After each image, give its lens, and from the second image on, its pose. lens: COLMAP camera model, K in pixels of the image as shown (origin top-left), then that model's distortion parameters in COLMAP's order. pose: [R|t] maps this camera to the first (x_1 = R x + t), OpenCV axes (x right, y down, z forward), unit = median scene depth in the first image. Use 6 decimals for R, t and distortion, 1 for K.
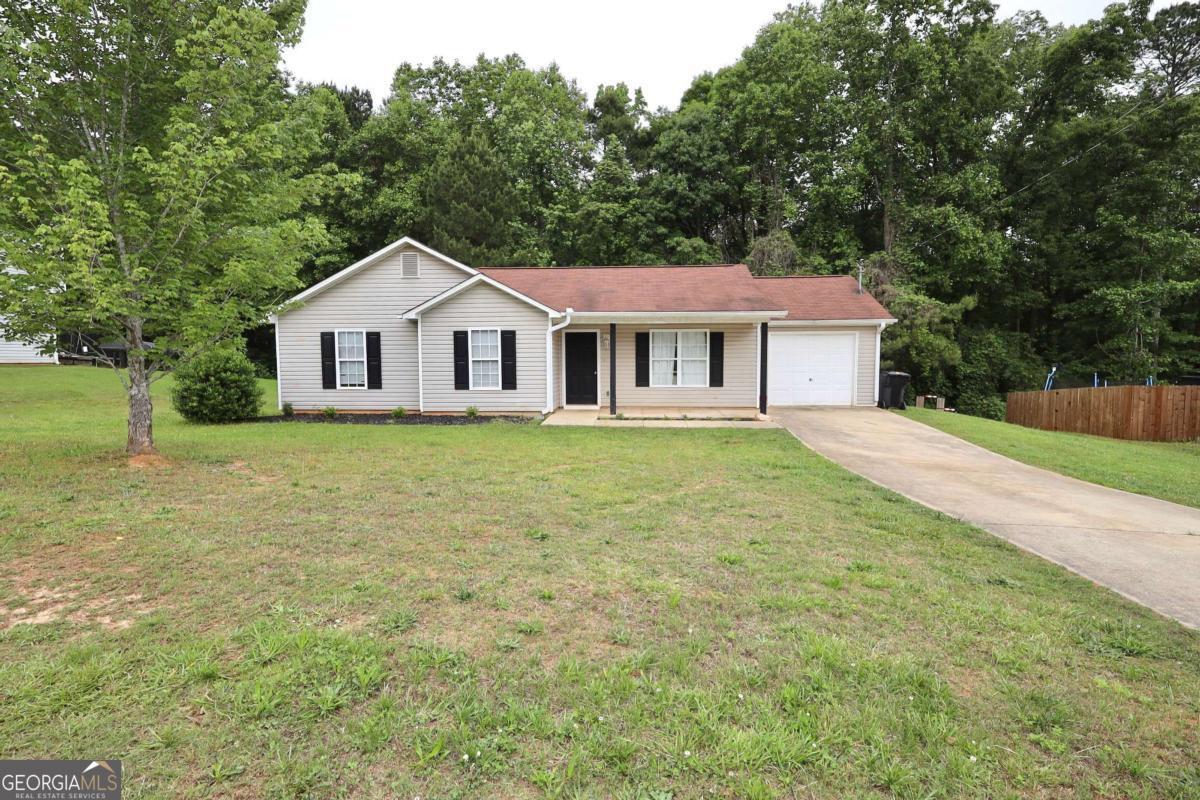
lens RADIAL K [[572.6, 0, 600.0], [0, 572.6, 400.0], [0, 0, 1]] dist [-0.002019, 0.000885]
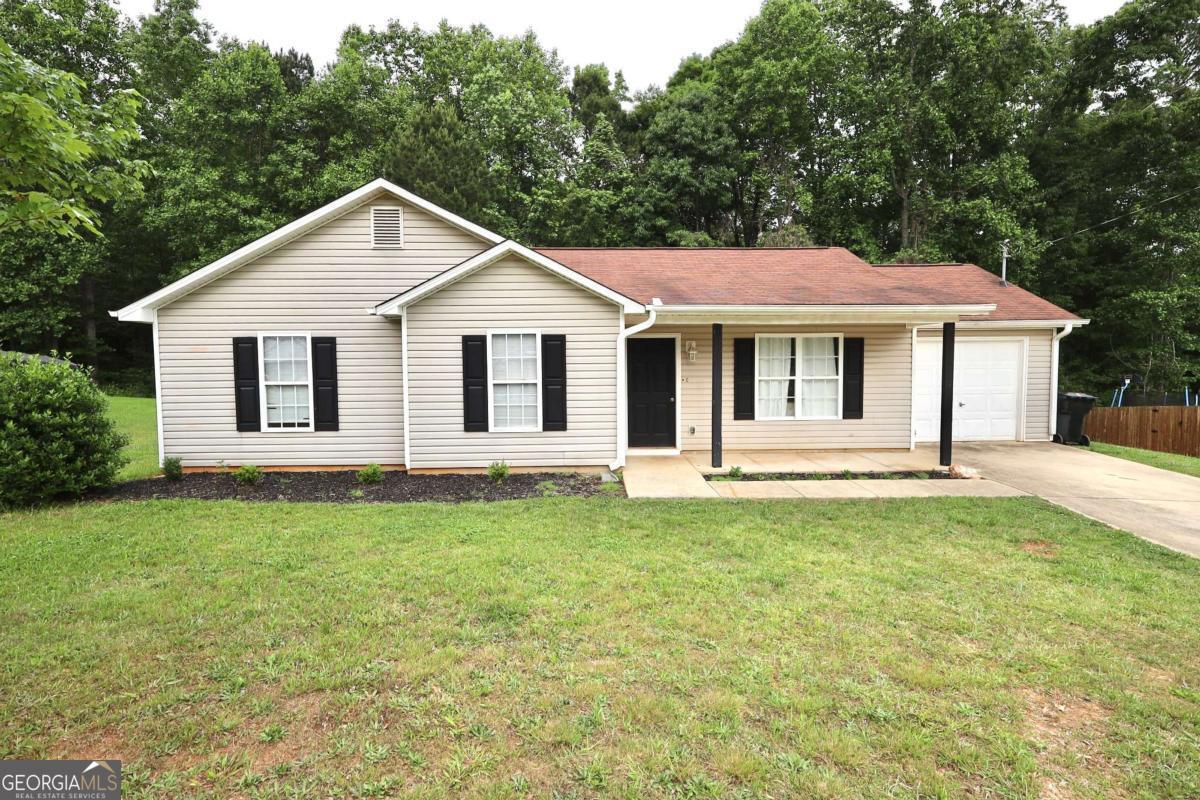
lens RADIAL K [[572.6, 0, 600.0], [0, 572.6, 400.0], [0, 0, 1]] dist [-0.002019, 0.000885]
pose [[0.996187, -0.008502, 0.086826, -0.066016], [0.009696, 0.999864, -0.013346, -0.017124], [-0.086701, 0.014137, 0.996134, 0.155166]]
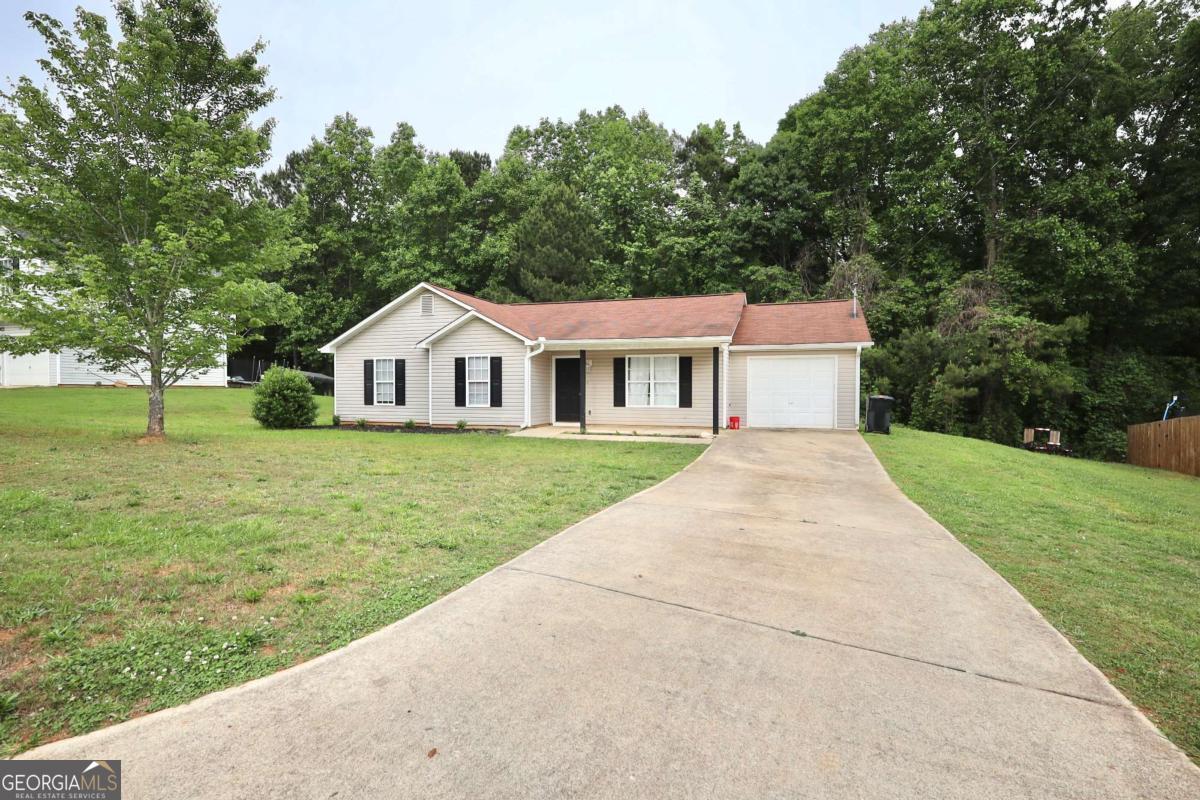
lens RADIAL K [[572.6, 0, 600.0], [0, 572.6, 400.0], [0, 0, 1]] dist [-0.002019, 0.000885]
pose [[0.967011, 0.009095, -0.254574, 0.140377], [-0.022667, 0.998470, -0.050429, 0.009012], [0.253726, 0.054535, 0.965738, -0.033493]]
